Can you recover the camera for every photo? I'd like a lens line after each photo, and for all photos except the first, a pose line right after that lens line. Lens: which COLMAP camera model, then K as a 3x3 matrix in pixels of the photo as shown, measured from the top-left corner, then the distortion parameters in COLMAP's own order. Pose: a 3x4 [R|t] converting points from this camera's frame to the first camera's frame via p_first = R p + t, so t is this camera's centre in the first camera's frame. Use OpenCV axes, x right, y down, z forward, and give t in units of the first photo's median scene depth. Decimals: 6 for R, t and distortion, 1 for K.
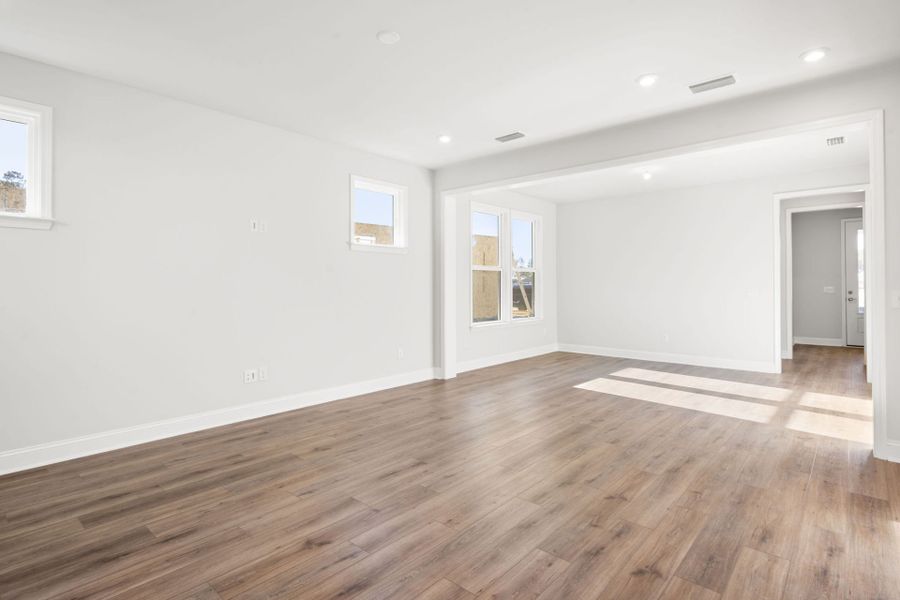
lens RADIAL K [[449.9, 0, 461.2], [0, 449.9, 284.4], [0, 0, 1]] dist [-0.000746, -0.000327]
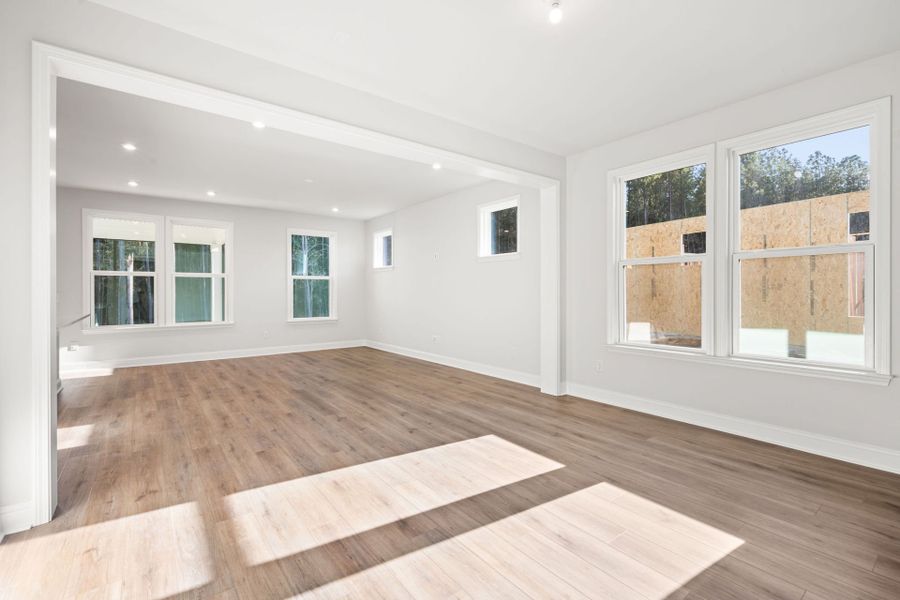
lens RADIAL K [[408.3, 0, 451.4], [0, 408.3, 289.9], [0, 0, 1]] dist [0.002152, 0.000008]
pose [[-0.204265, -0.001165, -0.978915, 1.588183], [0.007076, 0.999971, -0.002666, 0.014428], [0.978890, -0.007471, -0.204251, 1.960068]]
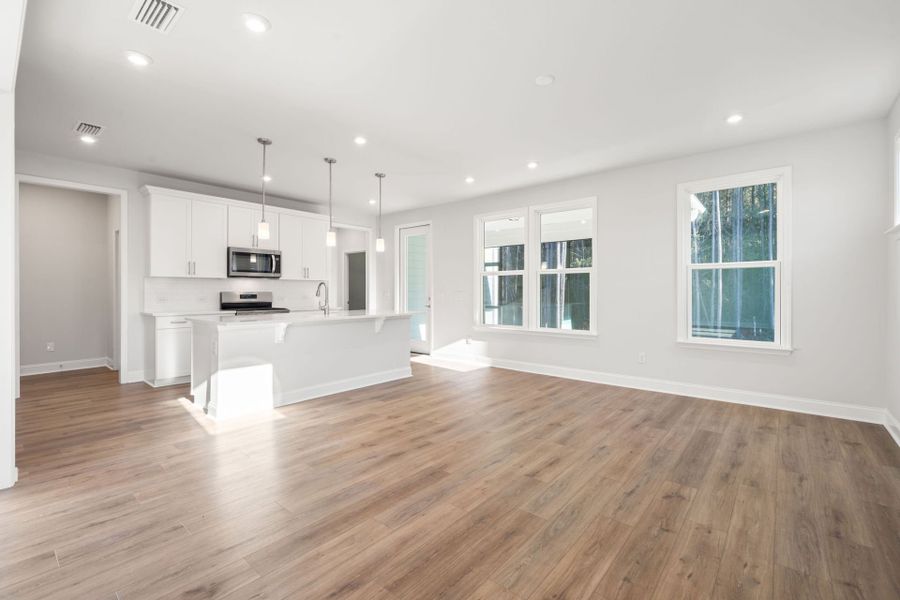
lens RADIAL K [[390.8, 0, 453.6], [0, 390.8, 292.6], [0, 0, 1]] dist [0.003820, 0.000625]
pose [[-0.999978, 0.002188, -0.006312, 0.081464], [0.002203, 0.999995, -0.002397, 0.016832], [0.006306, -0.002411, -0.999977, 1.883820]]
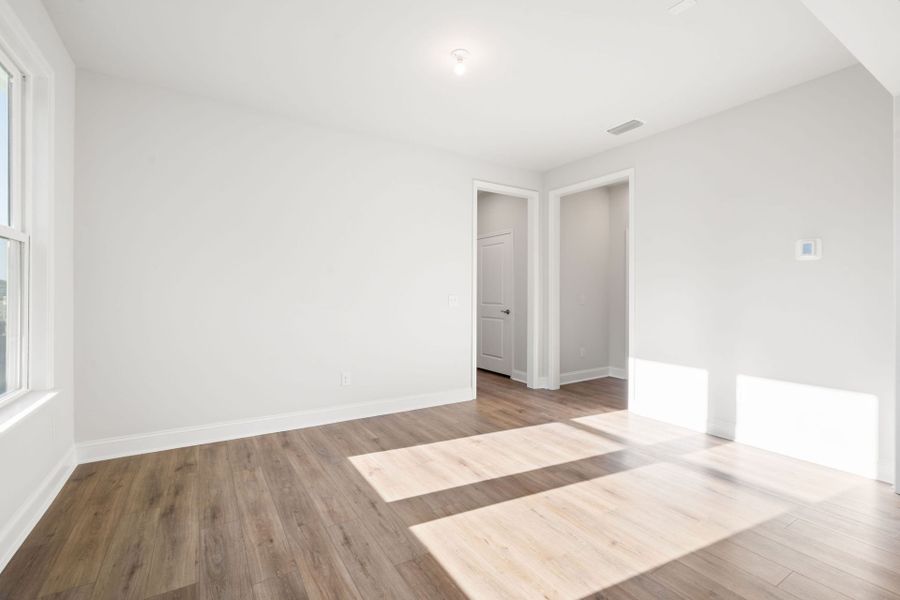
lens RADIAL K [[408.3, 0, 451.4], [0, 408.3, 289.9], [0, 0, 1]] dist [0.002152, 0.000008]
pose [[0.297914, 0.015461, 0.954467, -0.034945], [-0.011800, 0.999852, -0.012514, 0.018100], [-0.954520, -0.007535, 0.298053, 1.743106]]
